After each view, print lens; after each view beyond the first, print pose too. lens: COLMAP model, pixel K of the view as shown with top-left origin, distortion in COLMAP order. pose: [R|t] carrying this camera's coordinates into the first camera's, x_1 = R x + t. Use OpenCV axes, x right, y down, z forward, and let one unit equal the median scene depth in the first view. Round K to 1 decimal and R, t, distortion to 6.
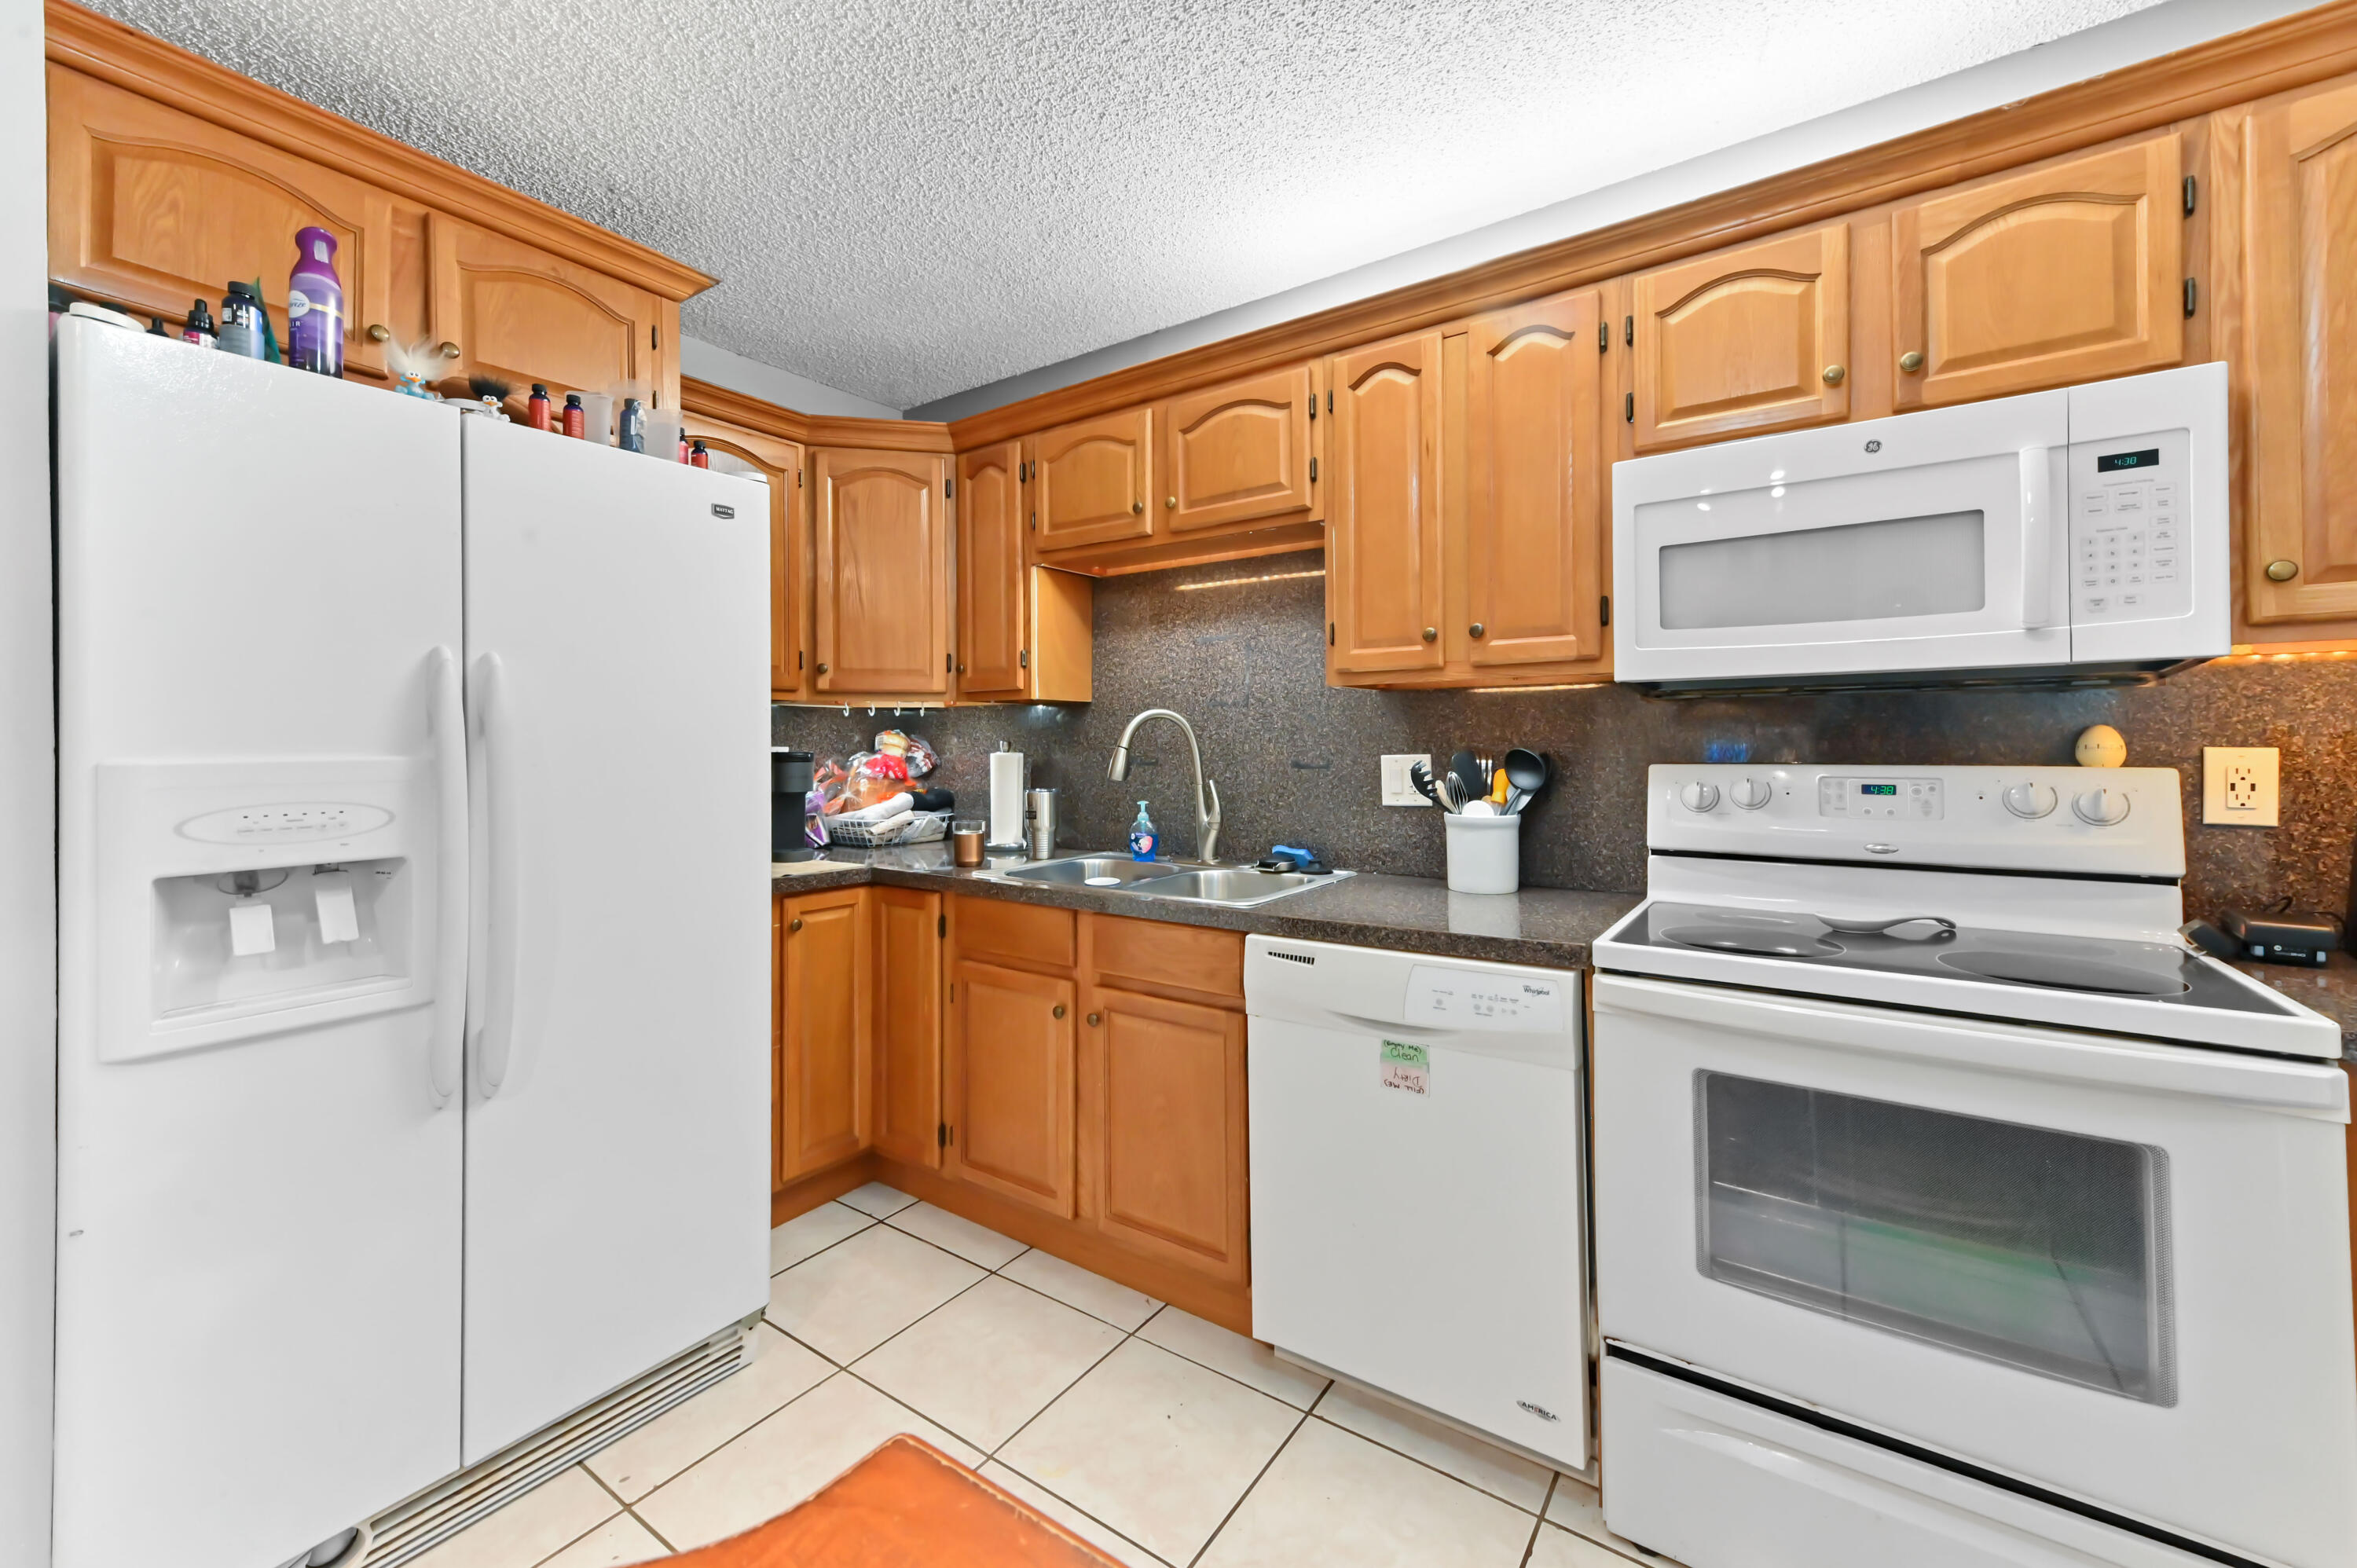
lens RADIAL K [[936.3, 0, 1173.4], [0, 936.3, 746.7], [0, 0, 1]] dist [0.000115, 0.000009]
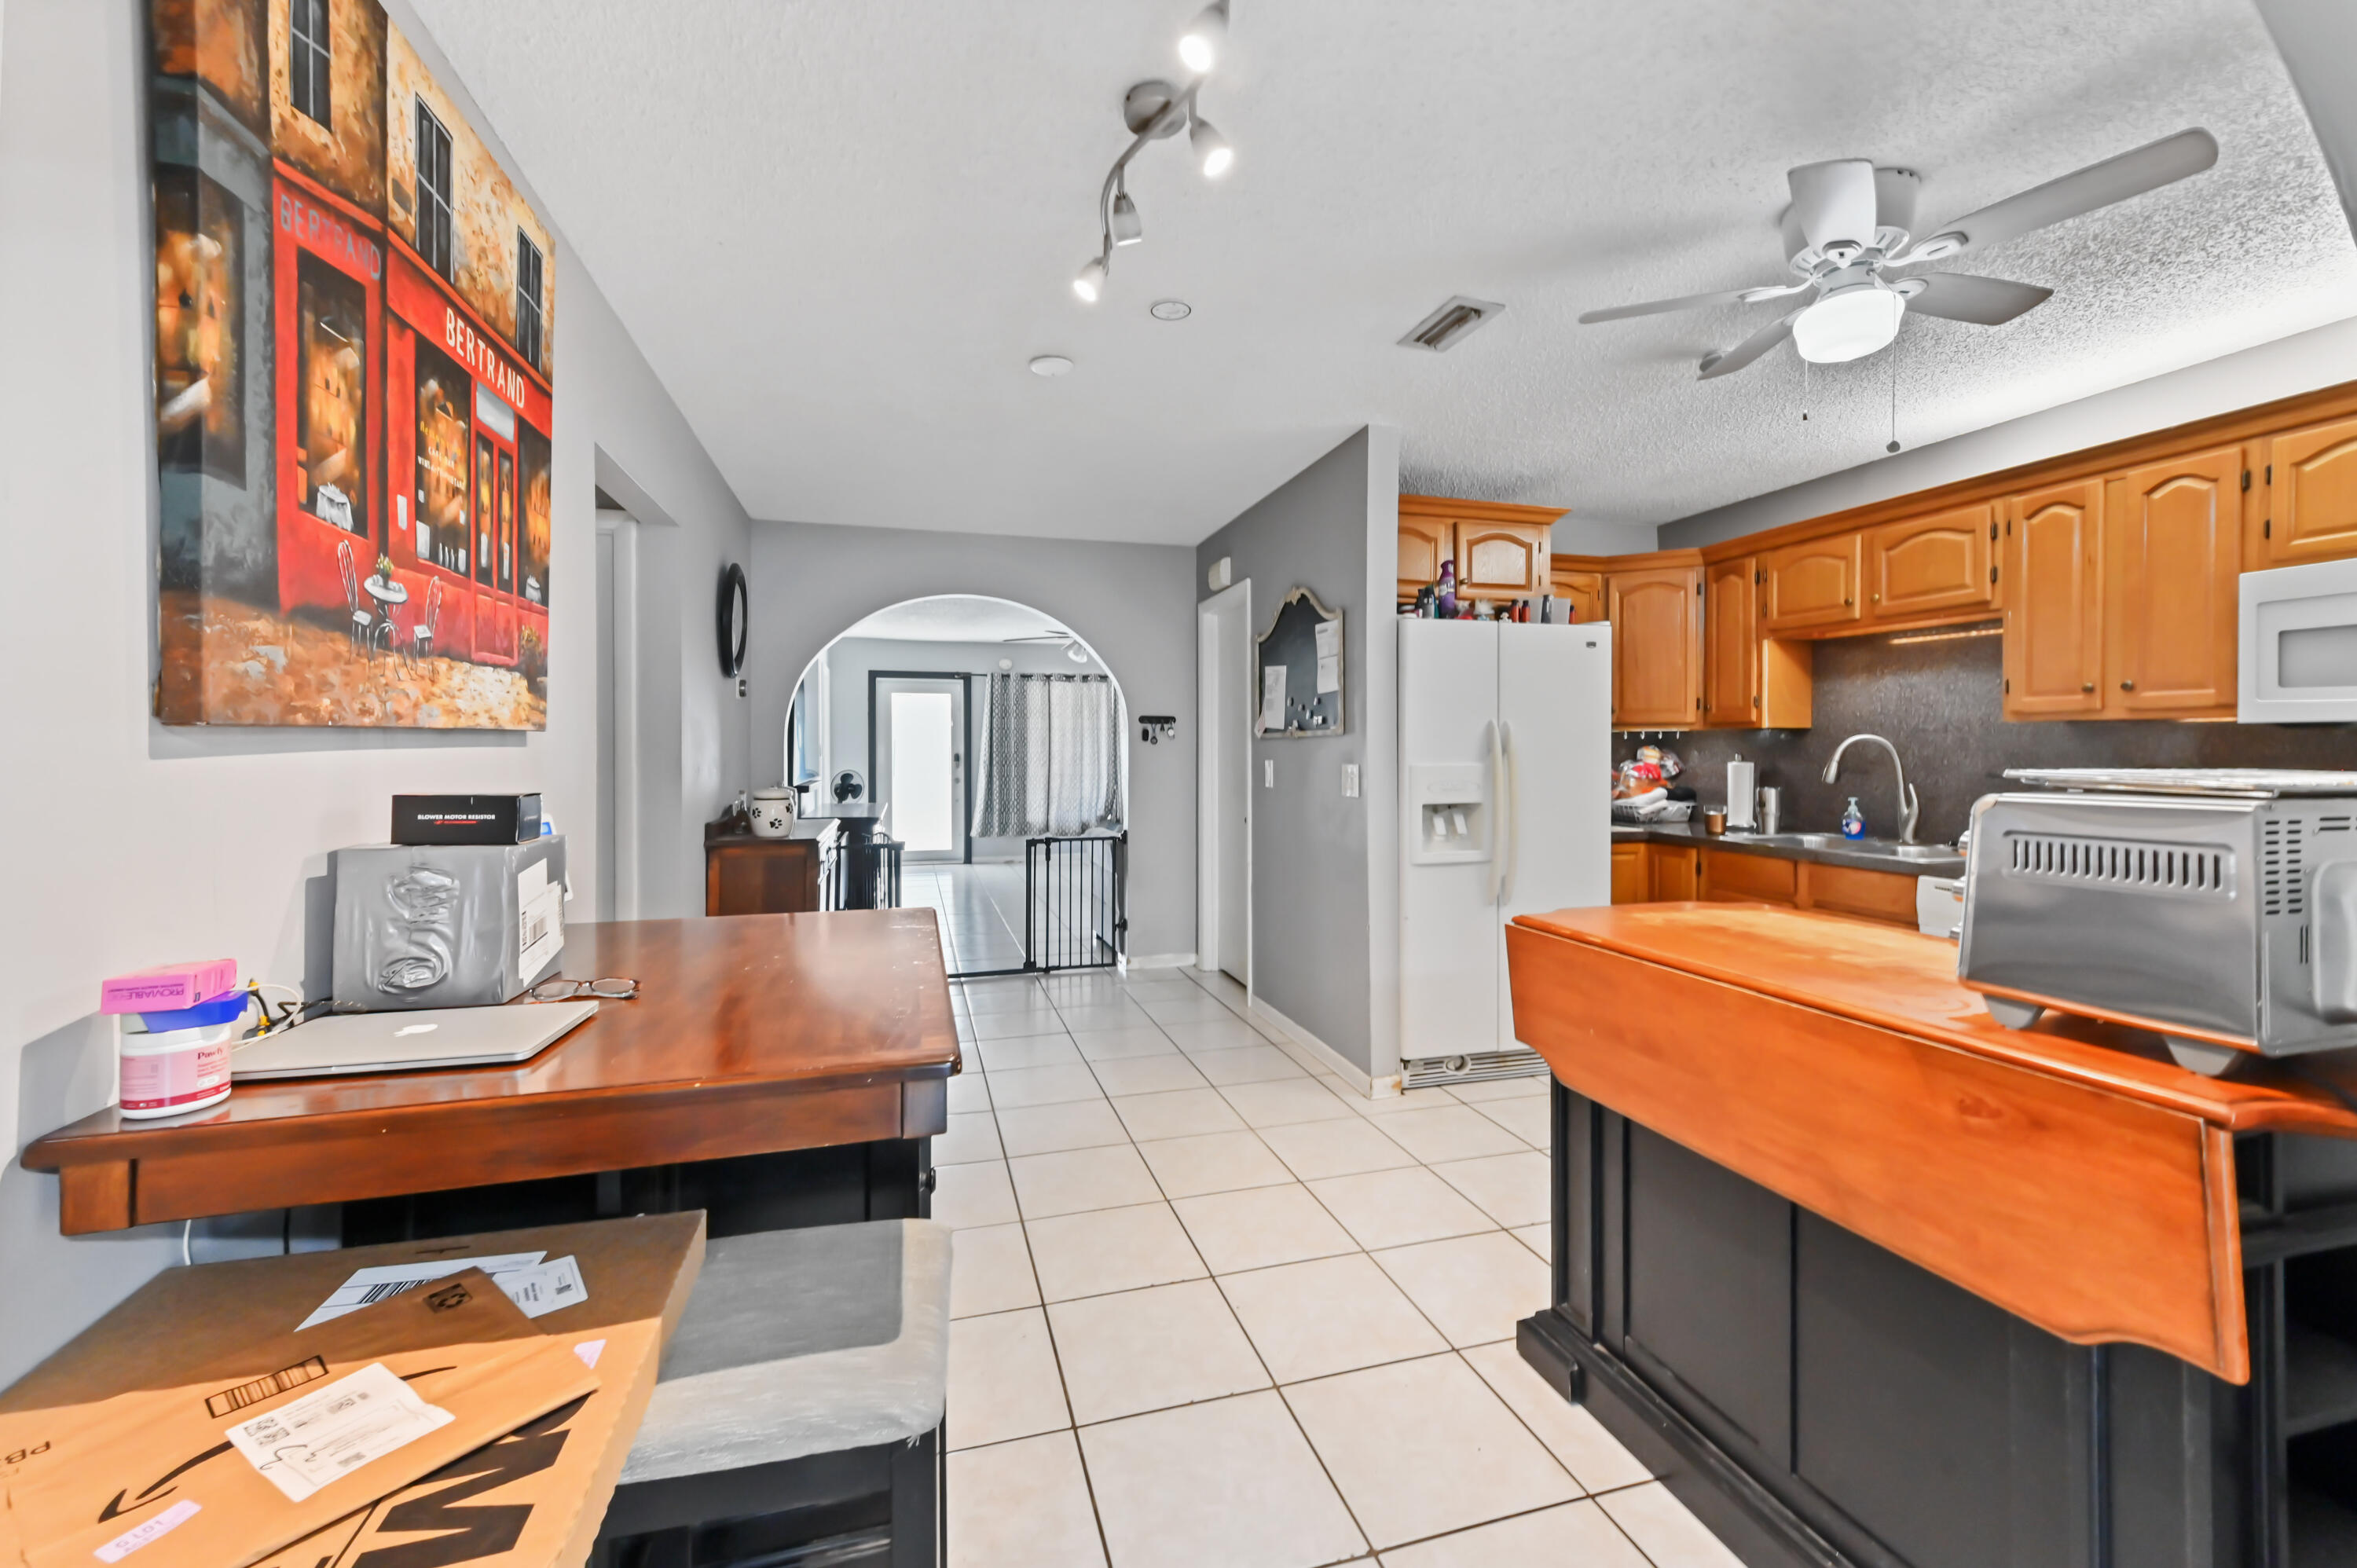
lens RADIAL K [[953.1, 0, 1175.1], [0, 953.1, 756.9], [0, 0, 1]] dist [0.017039, 0.000310]
pose [[0.776593, 0.009064, -0.629937, 0.091082], [-0.003114, 0.999940, 0.010549, -0.017798], [0.629994, -0.006231, 0.776575, -0.826458]]
